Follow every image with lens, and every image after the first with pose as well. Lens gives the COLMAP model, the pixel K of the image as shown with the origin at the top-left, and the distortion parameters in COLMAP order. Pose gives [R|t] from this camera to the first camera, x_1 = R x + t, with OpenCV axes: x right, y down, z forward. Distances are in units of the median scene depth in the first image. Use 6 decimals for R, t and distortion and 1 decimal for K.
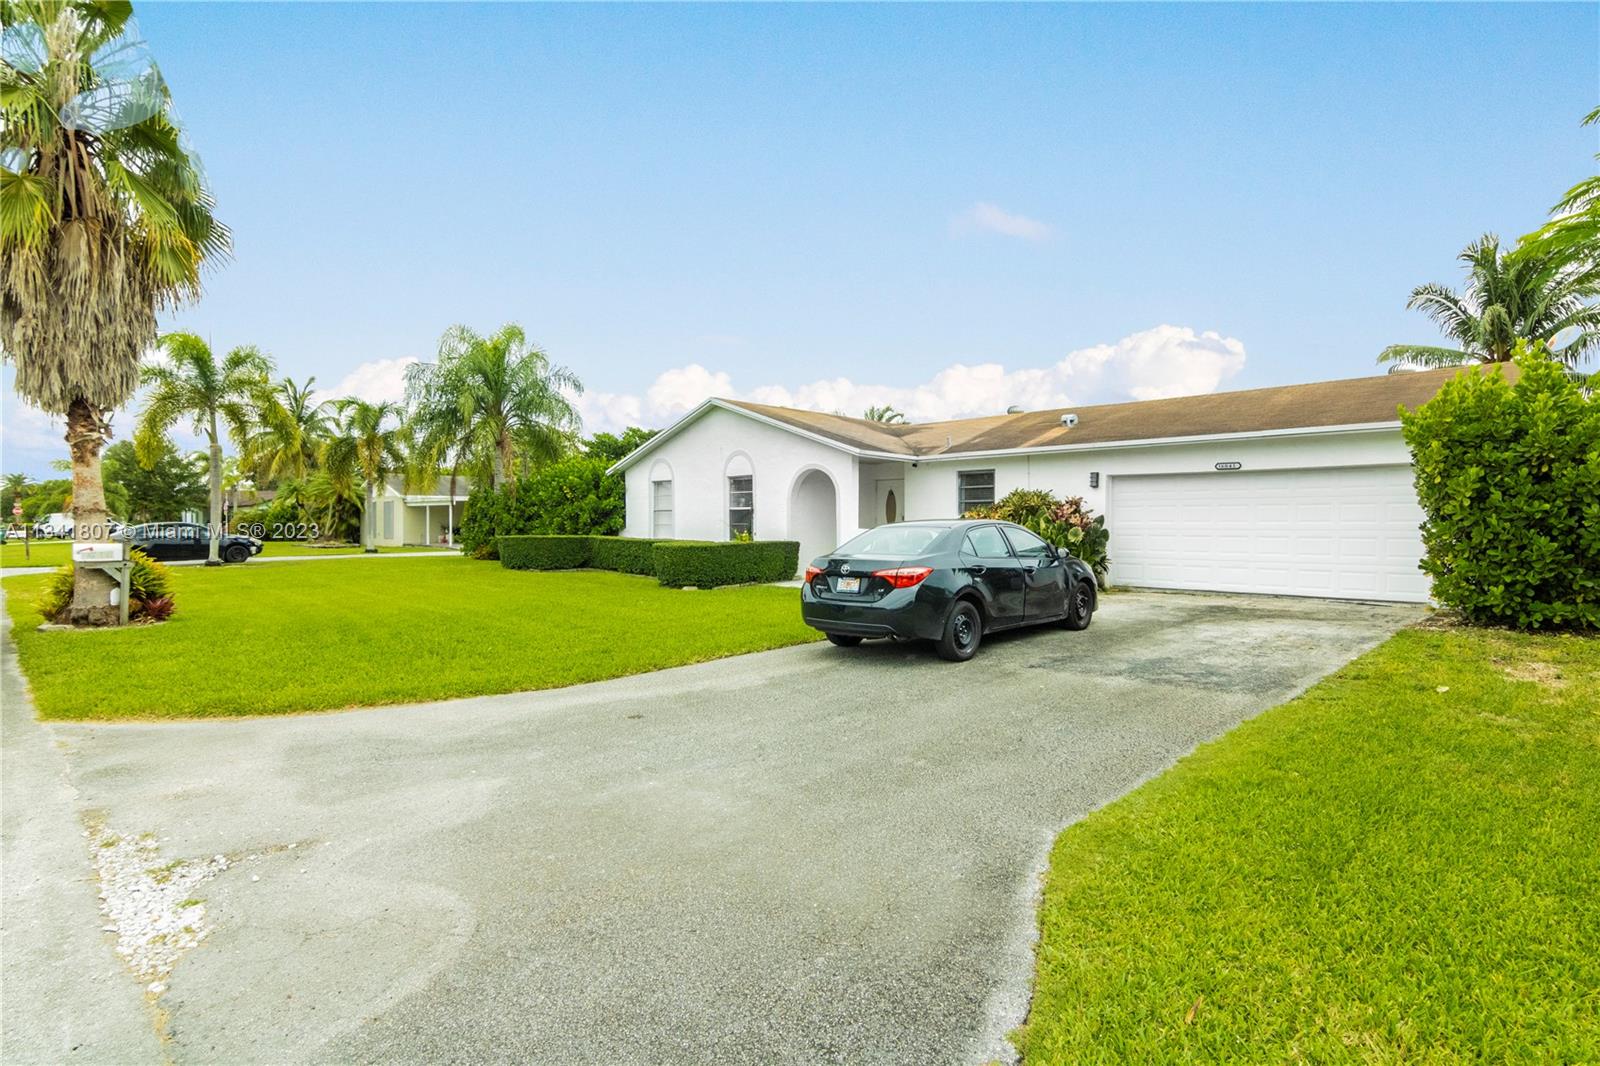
lens RADIAL K [[819.4, 0, 808.5], [0, 819.4, 526.7], [0, 0, 1]] dist [0.000391, -0.000569]
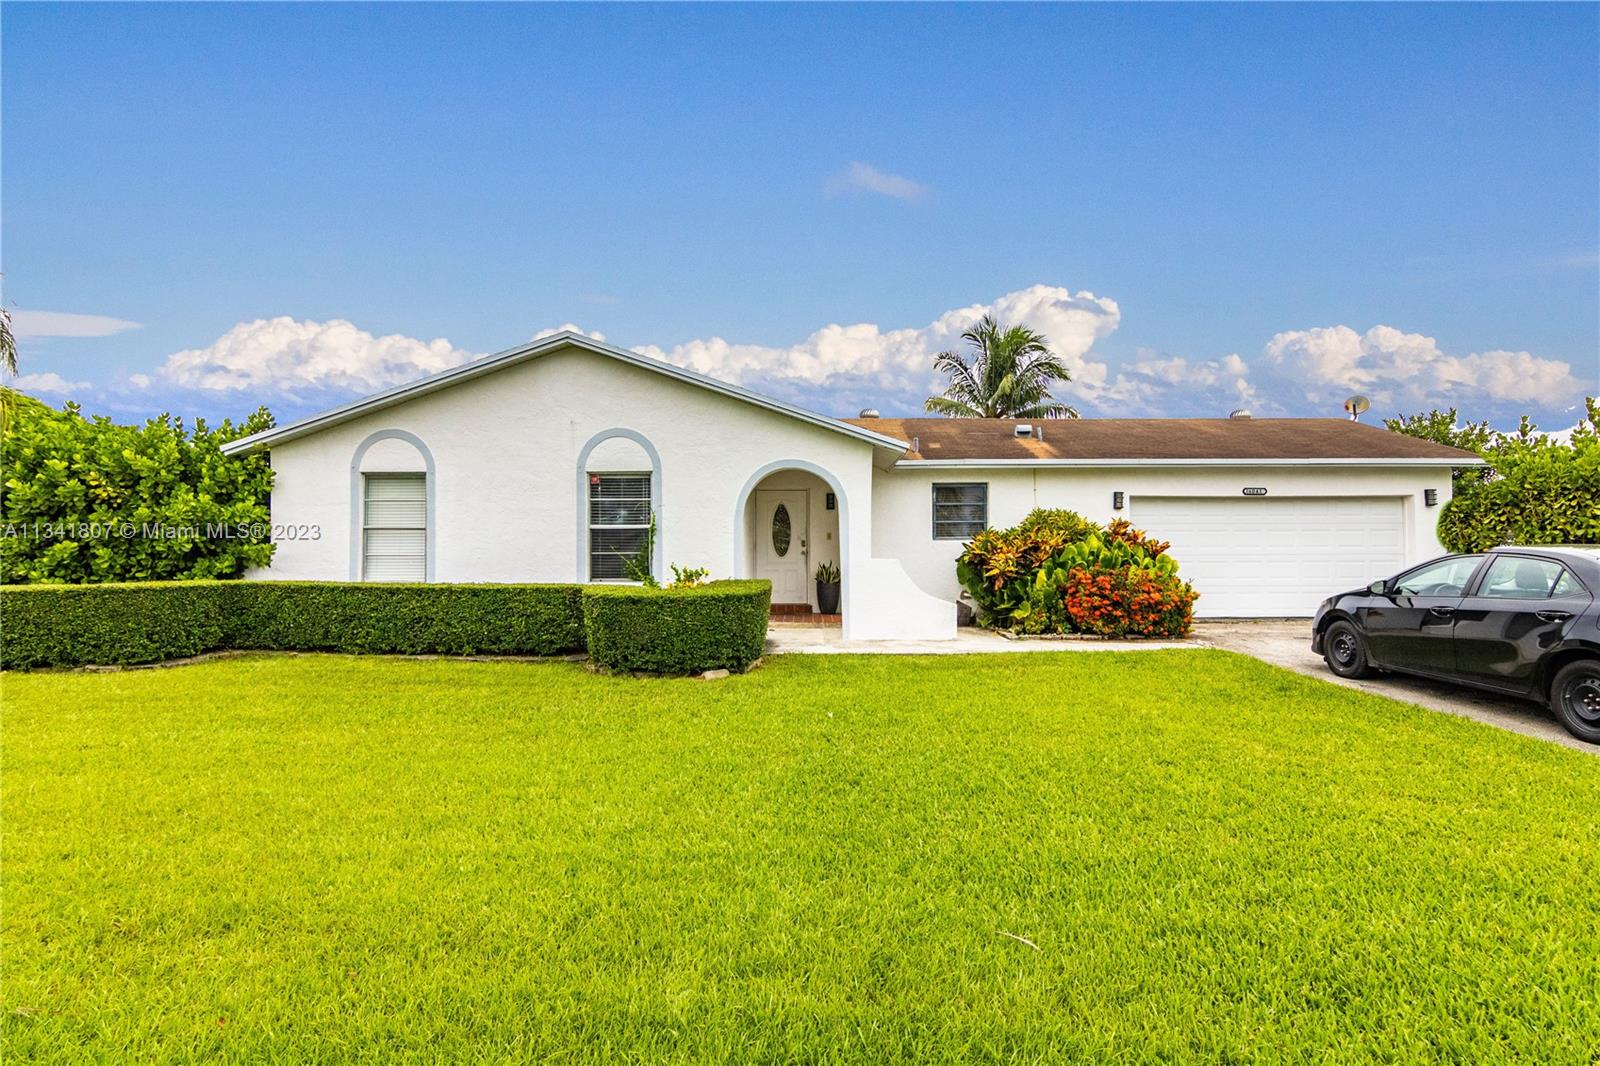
lens RADIAL K [[816.9, 0, 800.0], [0, 816.9, 533.0], [0, 0, 1]] dist [0.003524, 0.000510]
pose [[0.705205, 0.009440, 0.708941, -0.412335], [0.006447, 0.999785, -0.019727, -0.005210], [-0.708974, 0.018482, 0.704992, 0.493677]]
